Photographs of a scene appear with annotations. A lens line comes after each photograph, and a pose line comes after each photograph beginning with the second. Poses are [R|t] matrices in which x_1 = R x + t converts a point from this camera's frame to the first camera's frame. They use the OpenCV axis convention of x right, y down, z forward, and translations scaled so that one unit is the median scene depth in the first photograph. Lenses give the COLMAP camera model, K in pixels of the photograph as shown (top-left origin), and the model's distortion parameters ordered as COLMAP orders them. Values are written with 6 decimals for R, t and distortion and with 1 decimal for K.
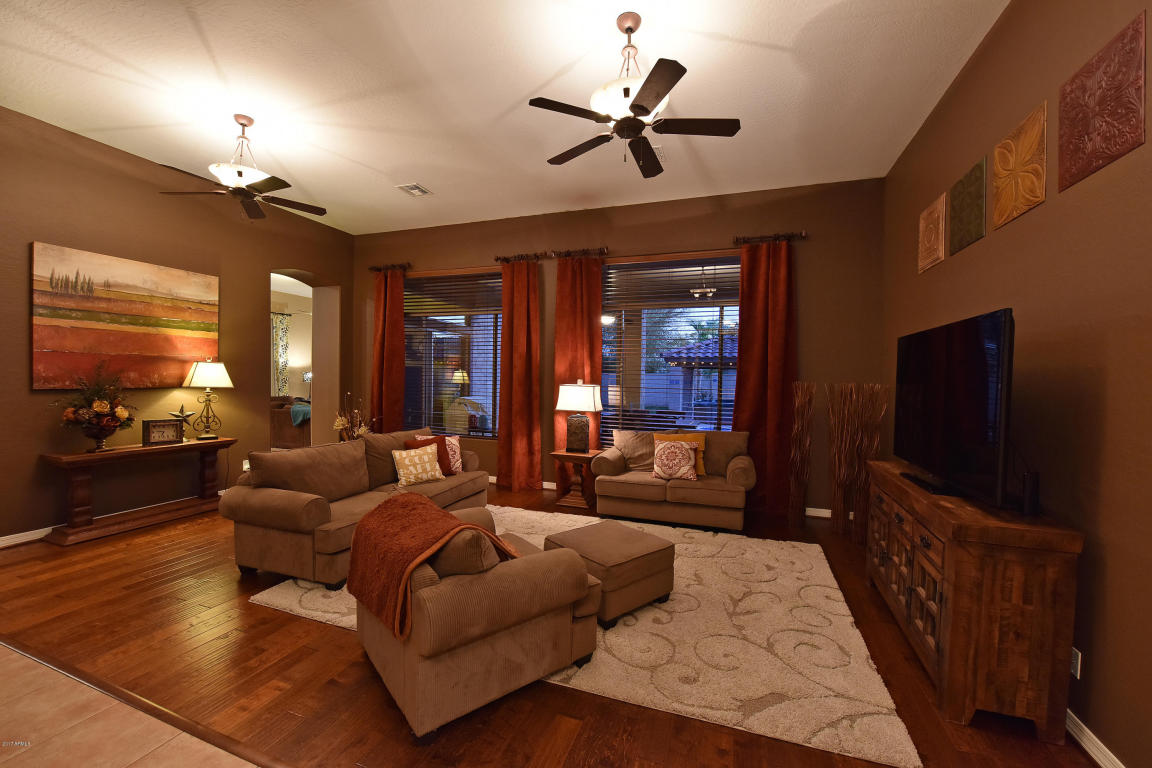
lens RADIAL K [[470.0, 0, 564.4], [0, 470.0, 377.9], [0, 0, 1]] dist [-0.018873, -0.000113]
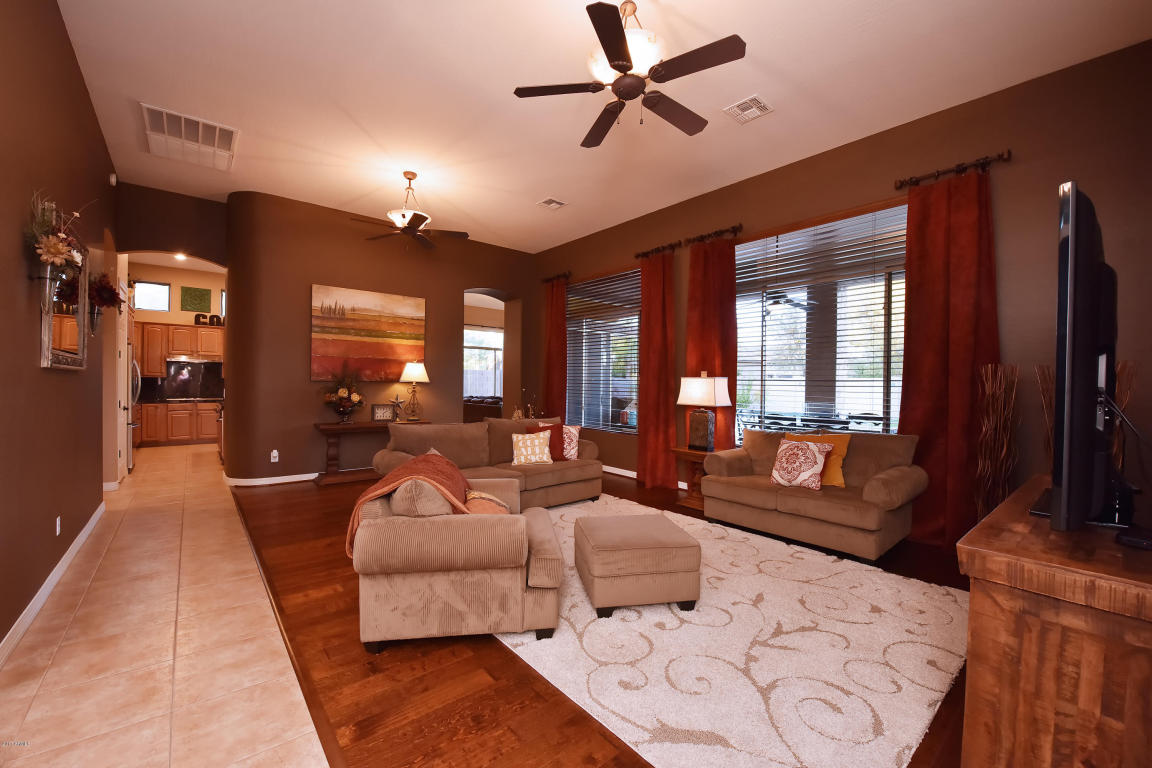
lens RADIAL K [[472.4, 0, 588.8], [0, 472.4, 381.1], [0, 0, 1]] dist [-0.020783, -0.000273]
pose [[0.860318, -0.011778, -0.509622, 0.382635], [-0.001133, 0.999686, -0.025017, 0.056943], [0.509757, 0.022100, 0.860035, 0.110565]]
